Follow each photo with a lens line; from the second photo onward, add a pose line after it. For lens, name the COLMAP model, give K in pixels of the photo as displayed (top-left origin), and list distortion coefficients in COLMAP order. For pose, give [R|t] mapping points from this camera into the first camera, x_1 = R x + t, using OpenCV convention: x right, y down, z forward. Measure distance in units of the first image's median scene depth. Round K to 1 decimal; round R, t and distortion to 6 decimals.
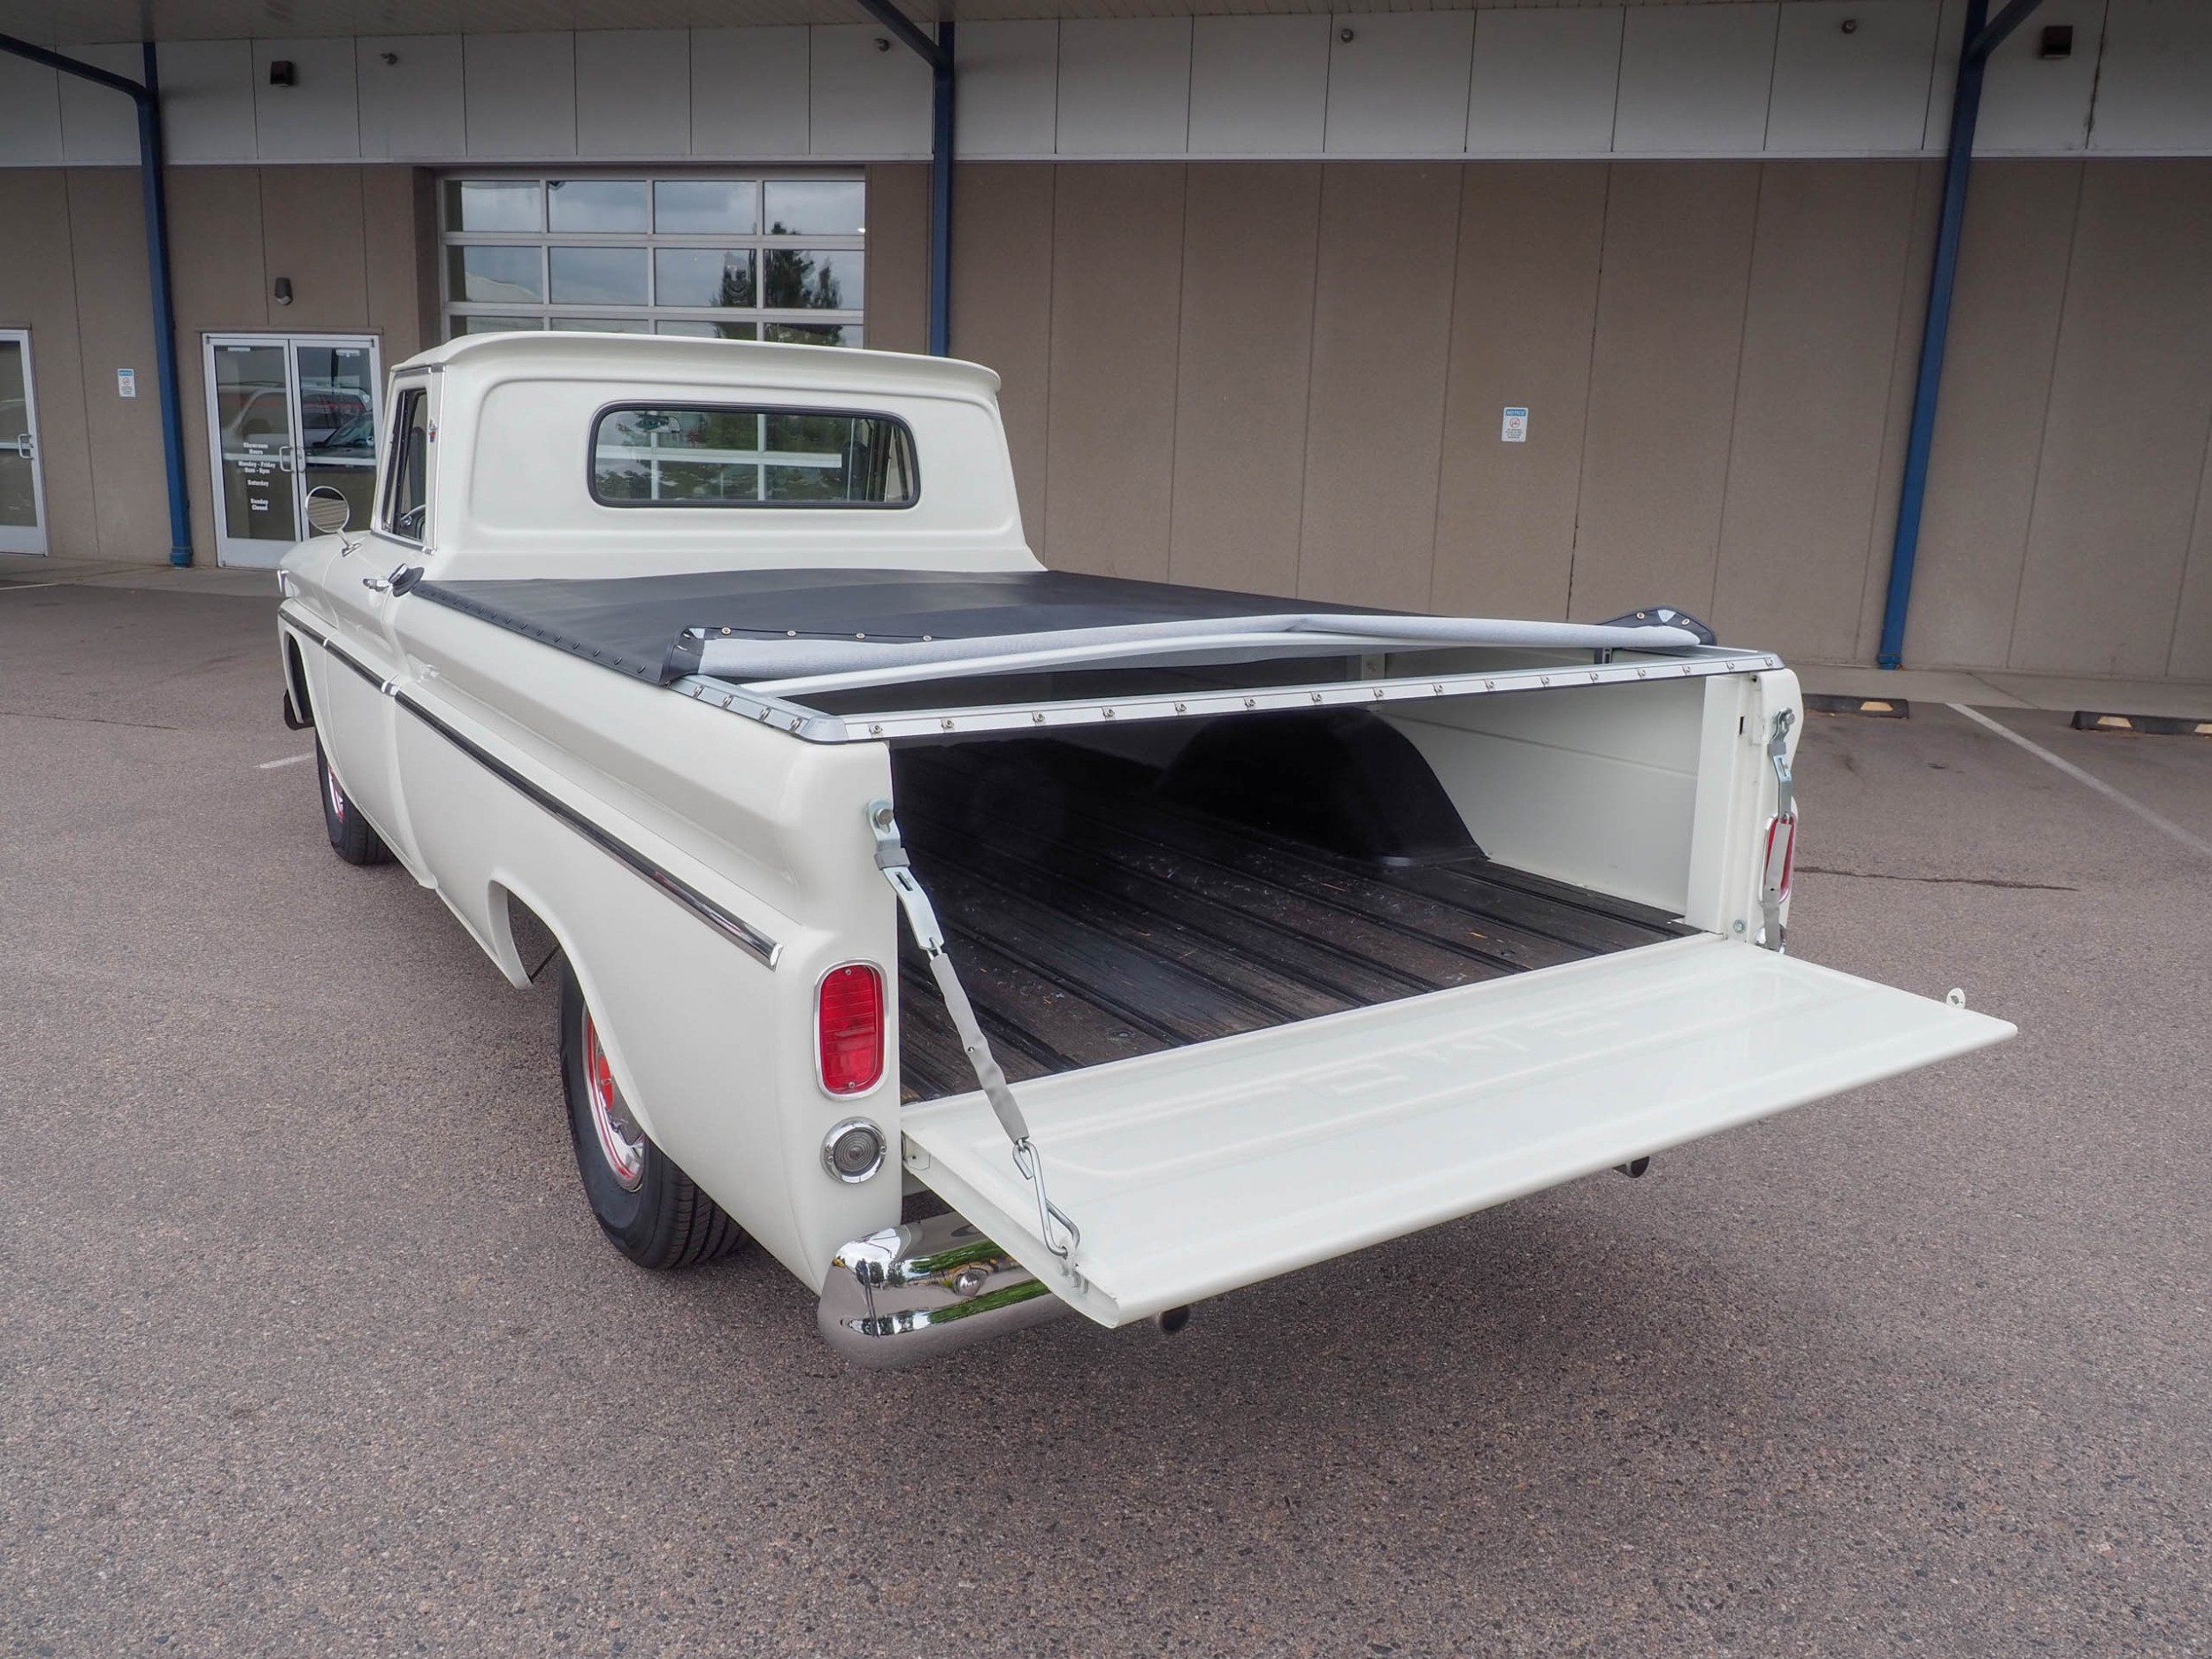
lens RADIAL K [[1599.8, 0, 1088.4], [0, 1599.8, 808.9], [0, 0, 1]] dist [-0.011741, -0.000003]
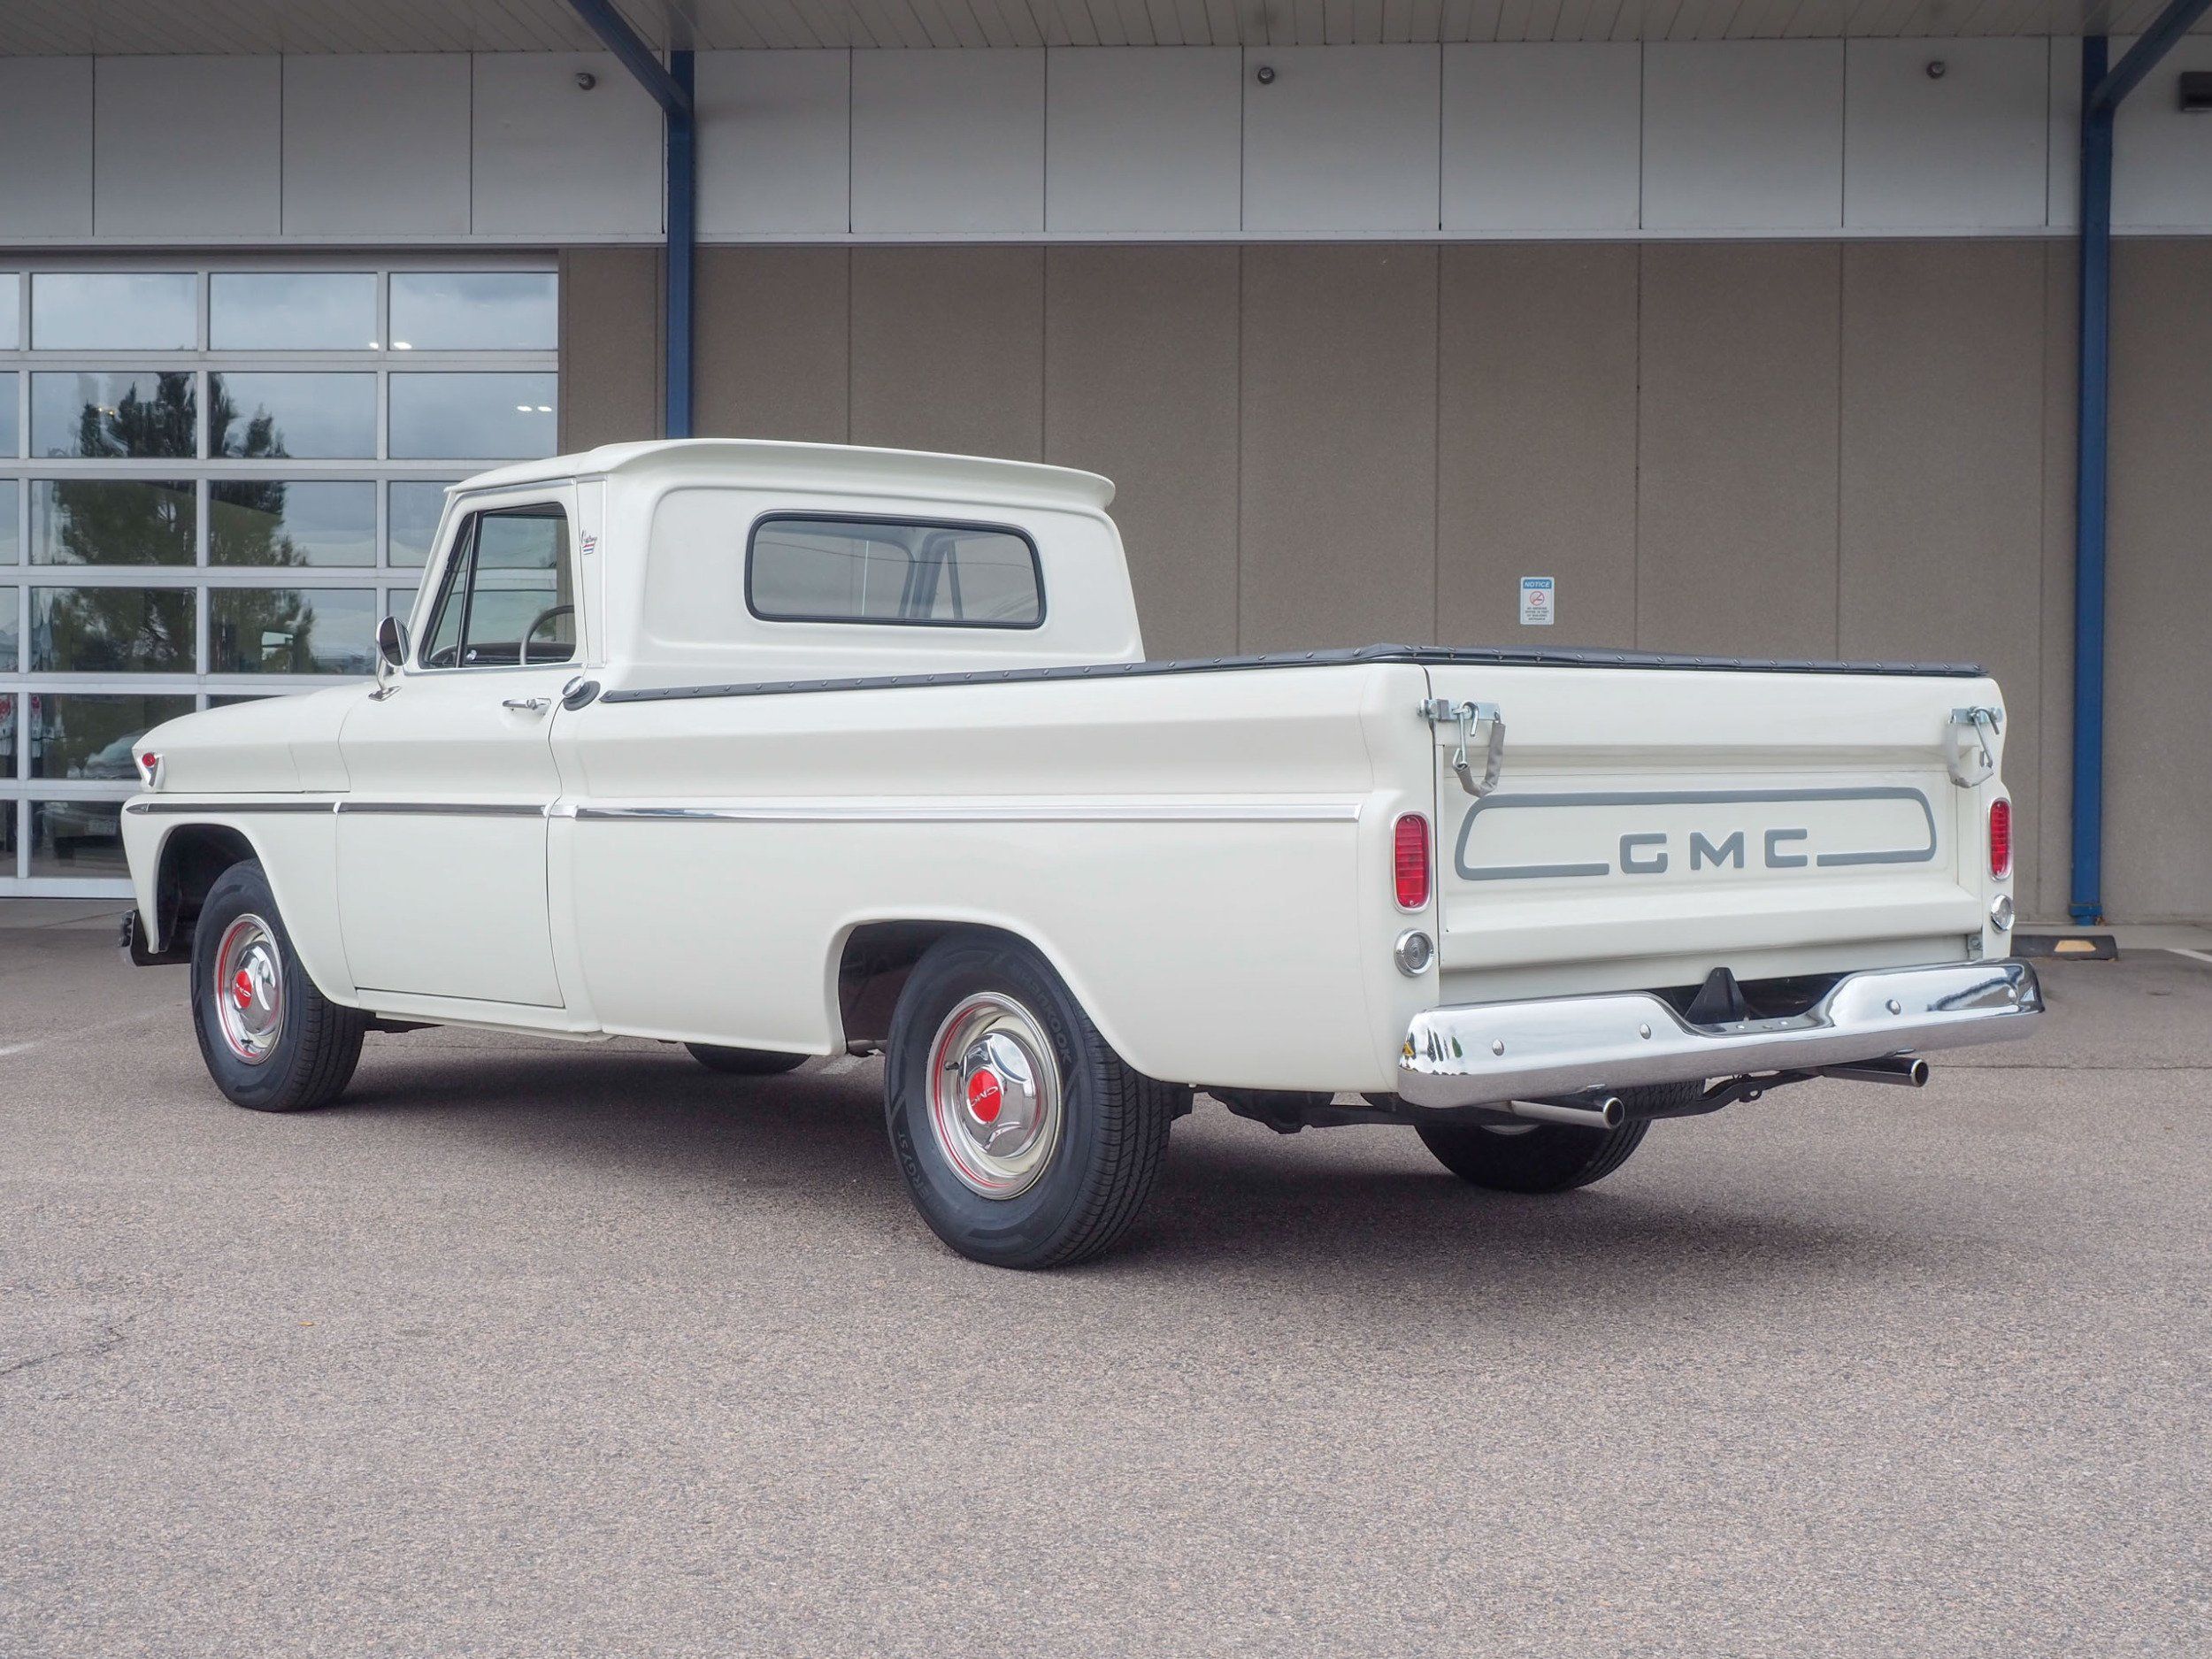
lens RADIAL K [[3073.6, 0, 1103.4], [0, 3073.6, 843.9], [0, 0, 1]] dist [0.001452, 0.000000]
pose [[0.987366, -0.033222, 0.154933, -0.137035], [0.061337, 0.981681, -0.180391, 0.097249], [-0.146102, 0.187615, 0.971316, -0.264247]]
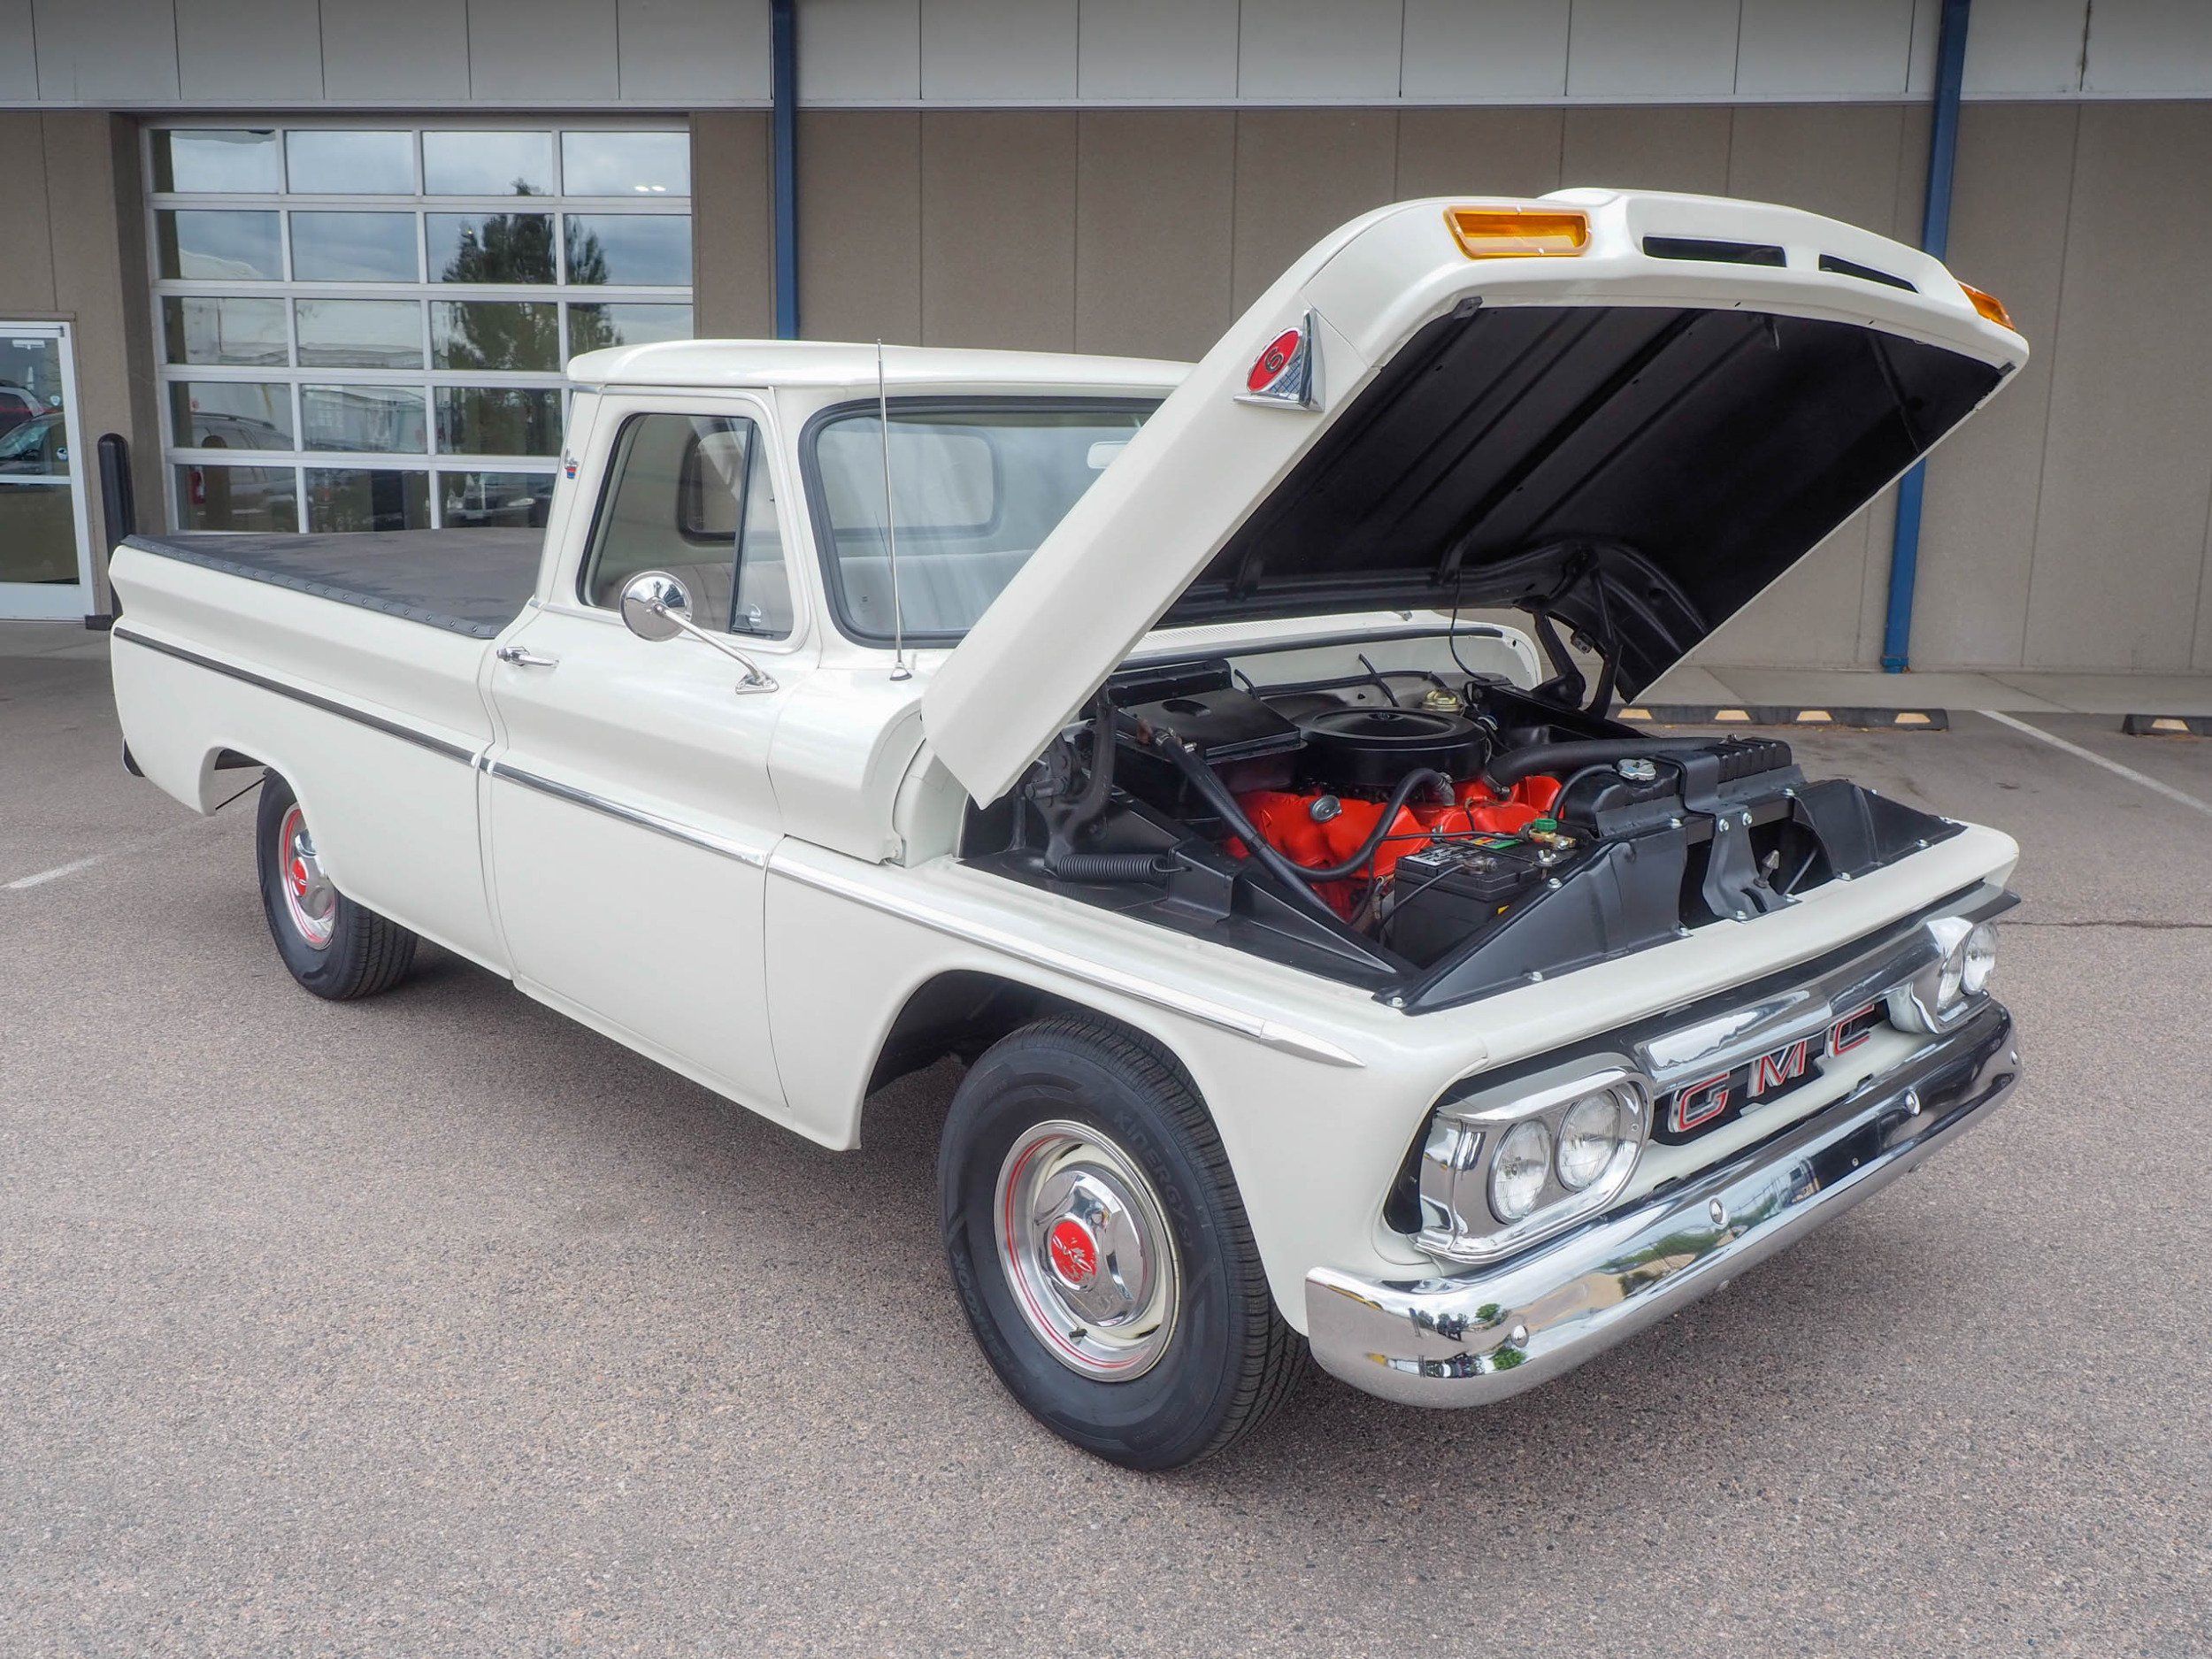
lens RADIAL K [[1849.9, 0, 1116.5], [0, 1849.9, 808.0], [0, 0, 1]] dist [0.006308, -0.006527]
pose [[0.991924, -0.045613, 0.118349, -0.055725], [0.048298, 0.998635, -0.019910, -0.012468], [-0.117279, 0.025465, 0.992772, 0.027601]]
